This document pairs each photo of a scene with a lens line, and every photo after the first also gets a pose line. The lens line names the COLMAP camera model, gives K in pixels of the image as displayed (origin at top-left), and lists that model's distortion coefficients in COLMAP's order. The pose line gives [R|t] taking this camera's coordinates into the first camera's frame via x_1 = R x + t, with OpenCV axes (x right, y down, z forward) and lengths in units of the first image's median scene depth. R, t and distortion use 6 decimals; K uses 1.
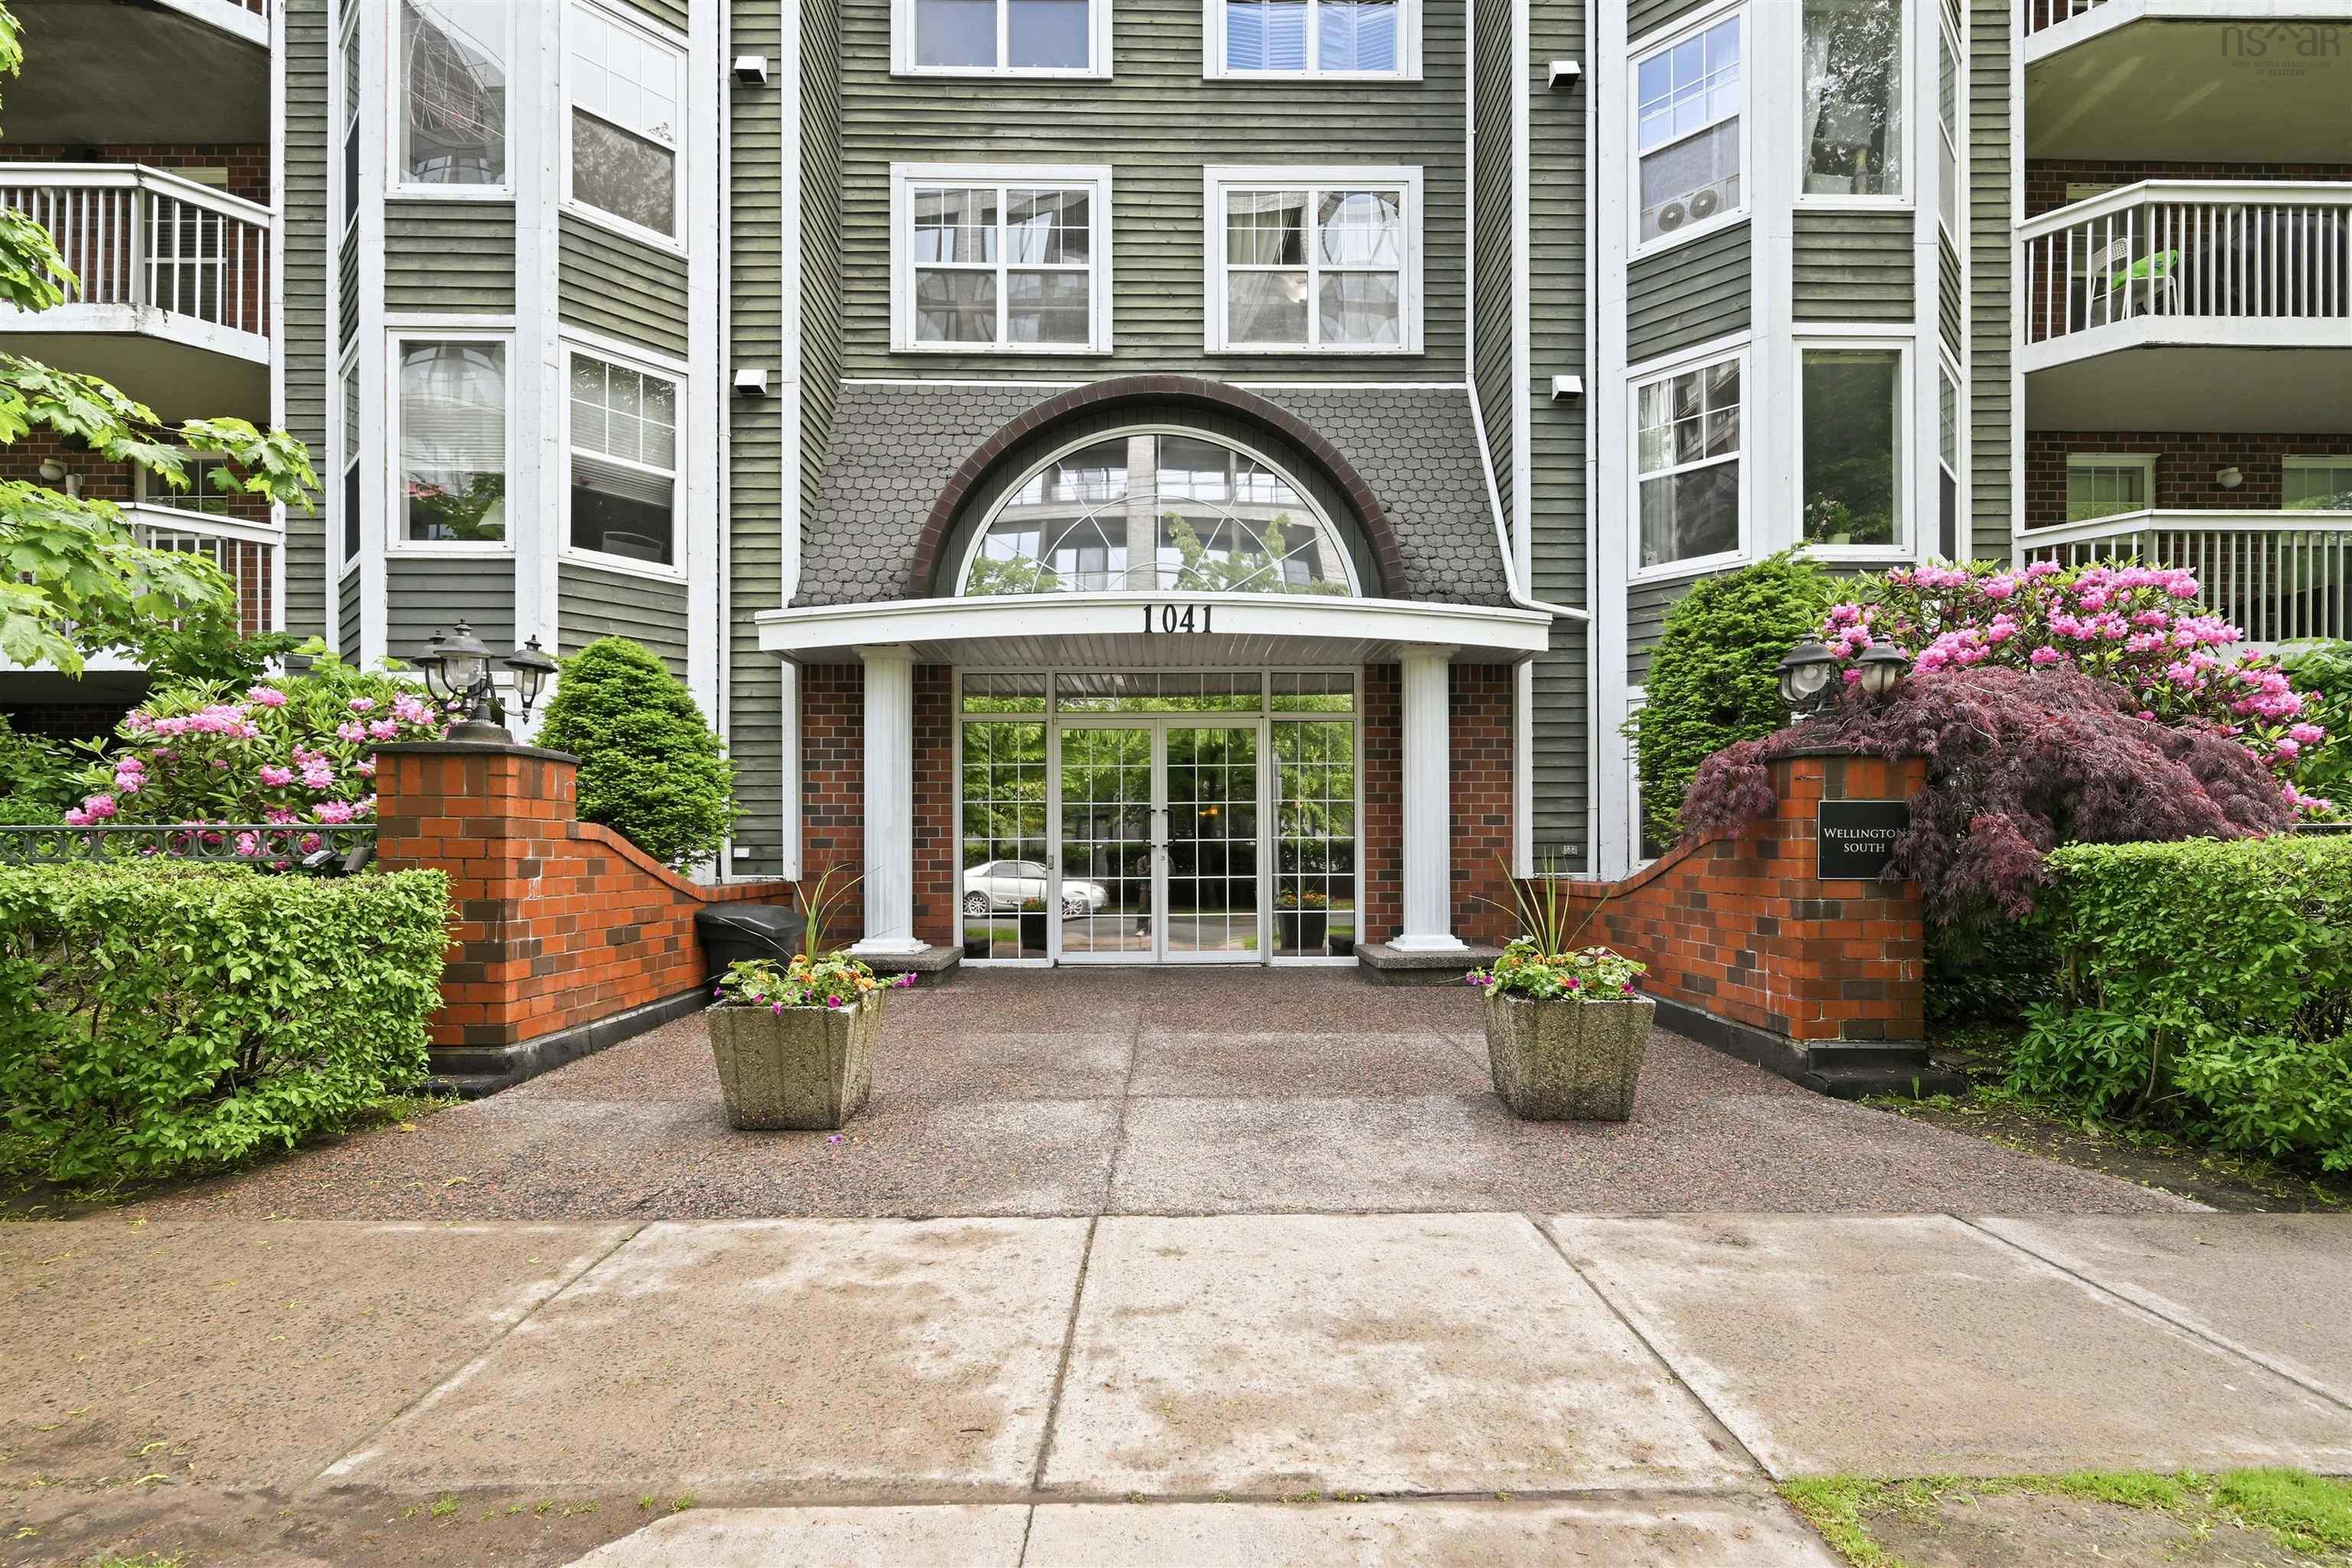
lens RADIAL K [[1083.4, 0, 1176.0], [0, 1083.4, 784.0], [0, 0, 1]] dist [-0.000769, -0.000212]
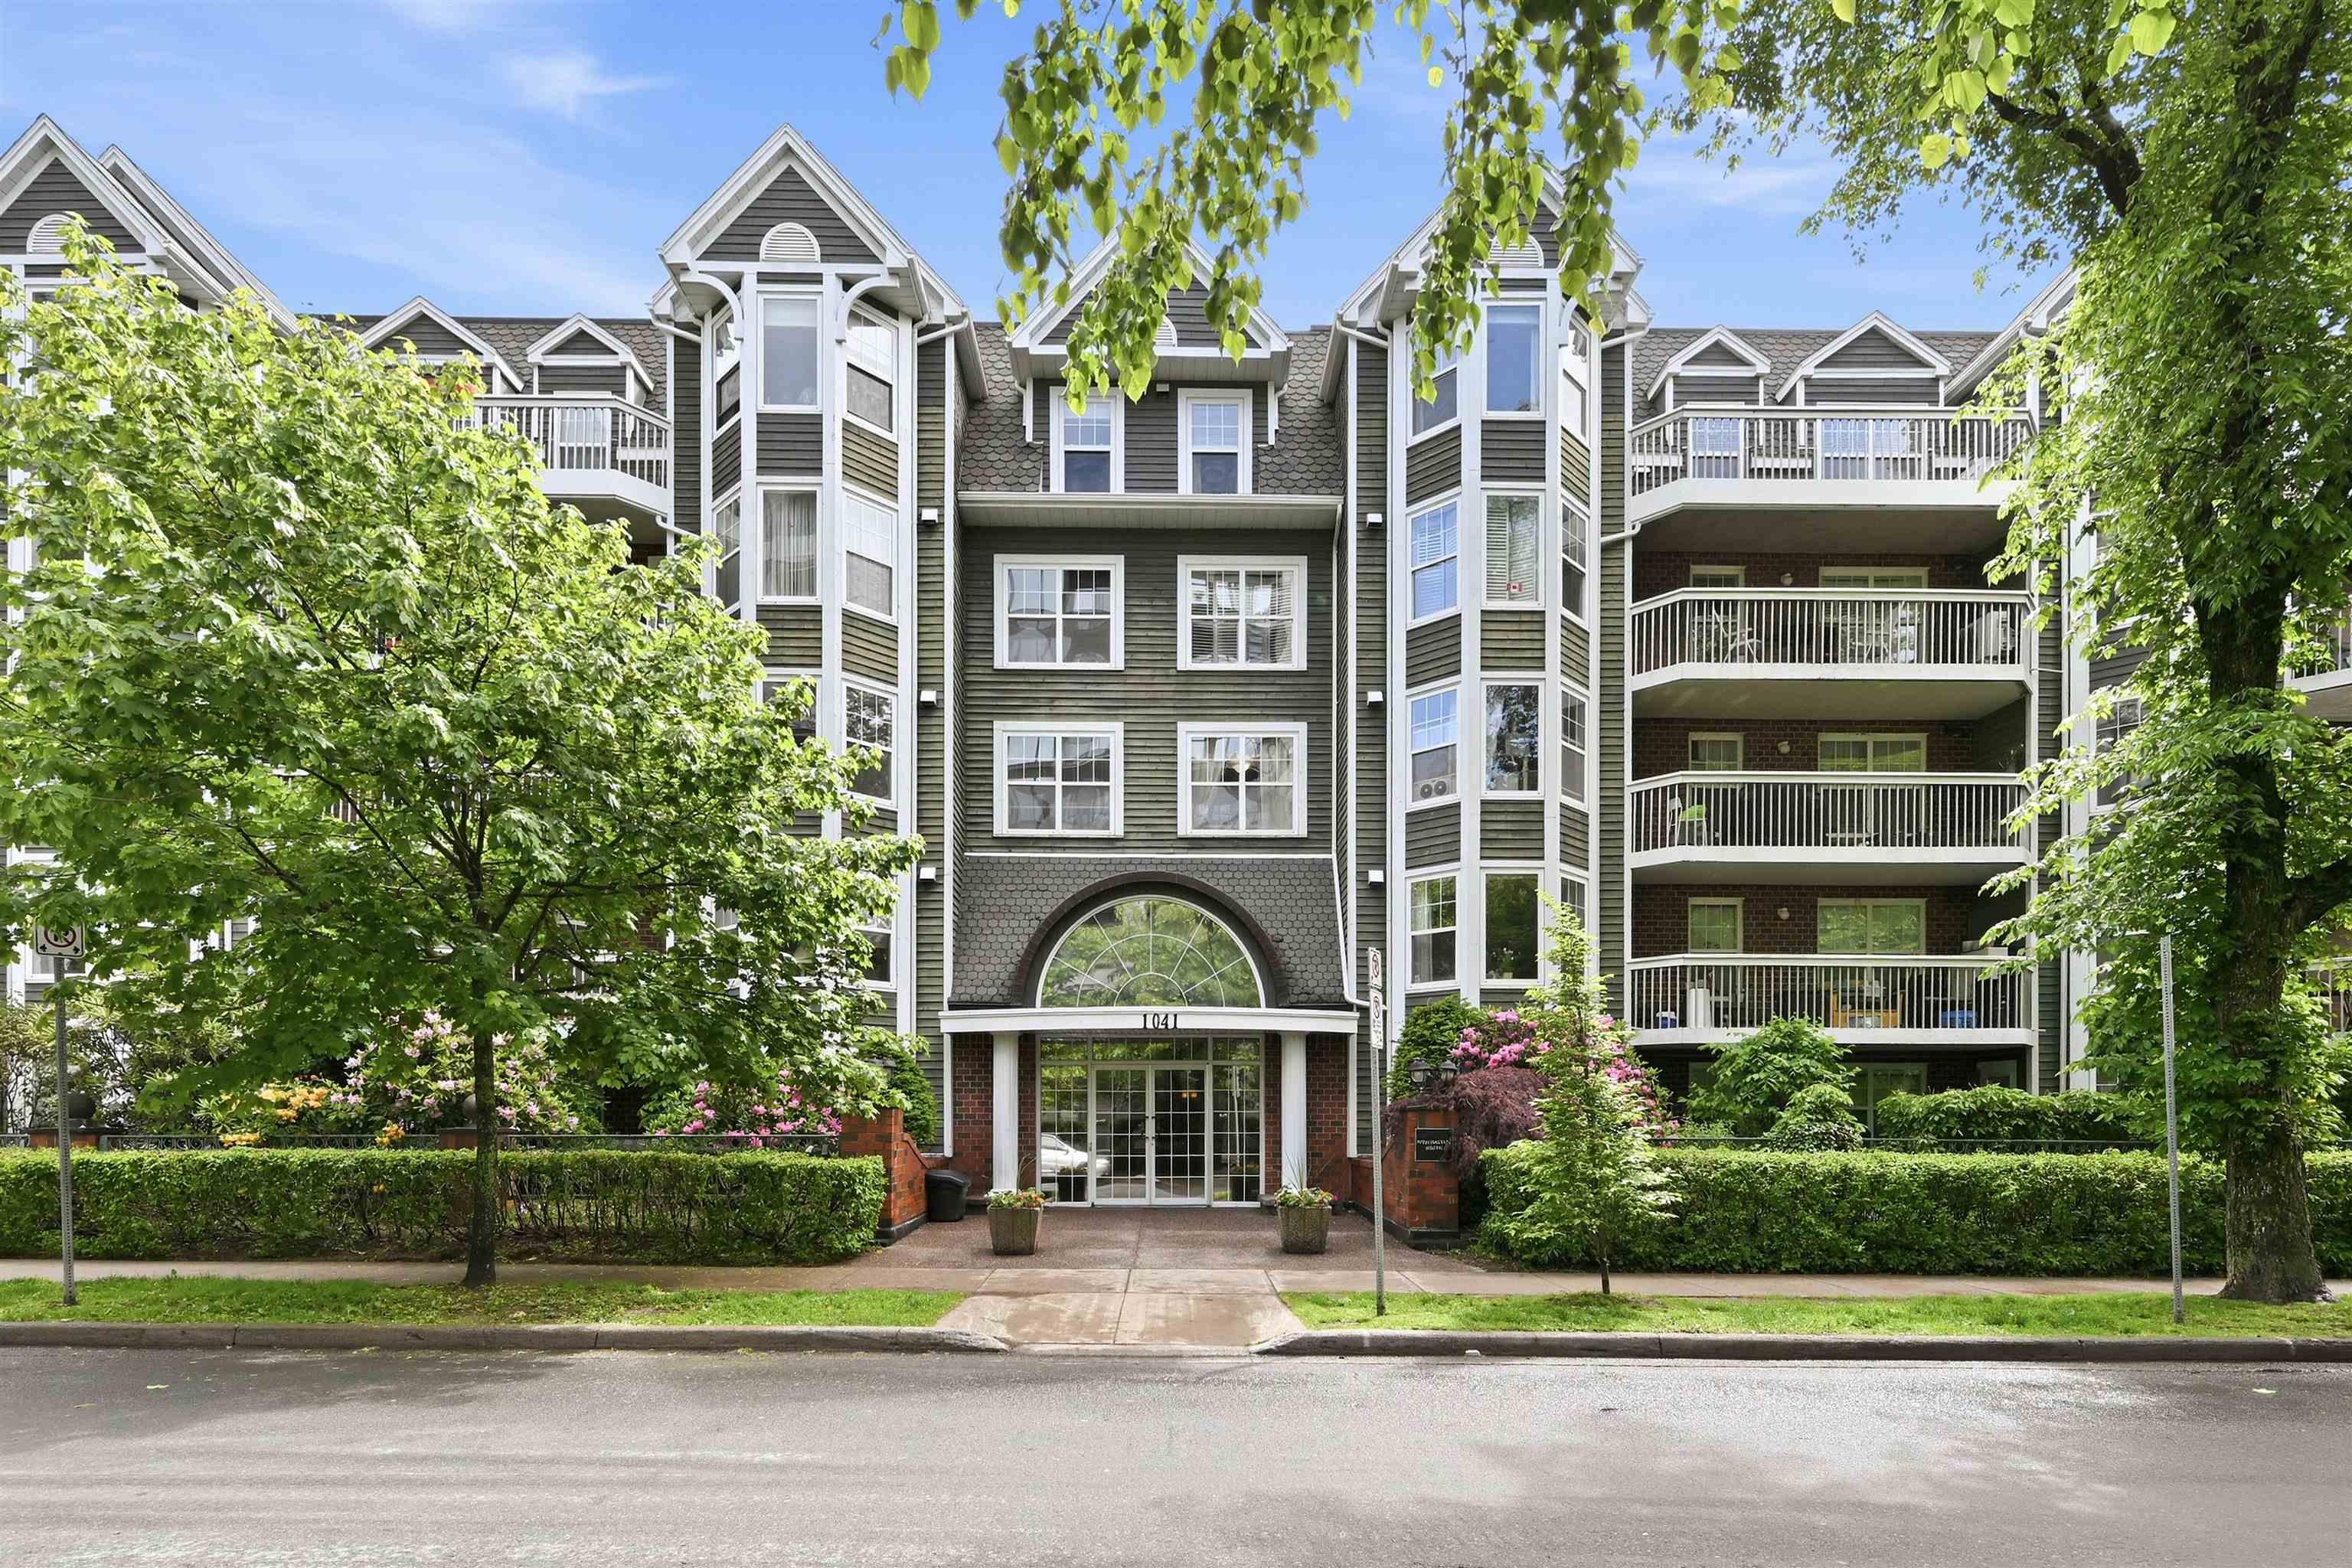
lens RADIAL K [[1373.3, 0, 1146.6], [0, 1373.3, 785.4], [0, 0, 1]] dist [0.003618, 0.000171]
pose [[0.999832, 0.000290, -0.018341, 0.019783], [-0.003337, 0.986069, -0.166301, -0.136655], [0.018037, 0.166334, 0.985905, -1.308713]]
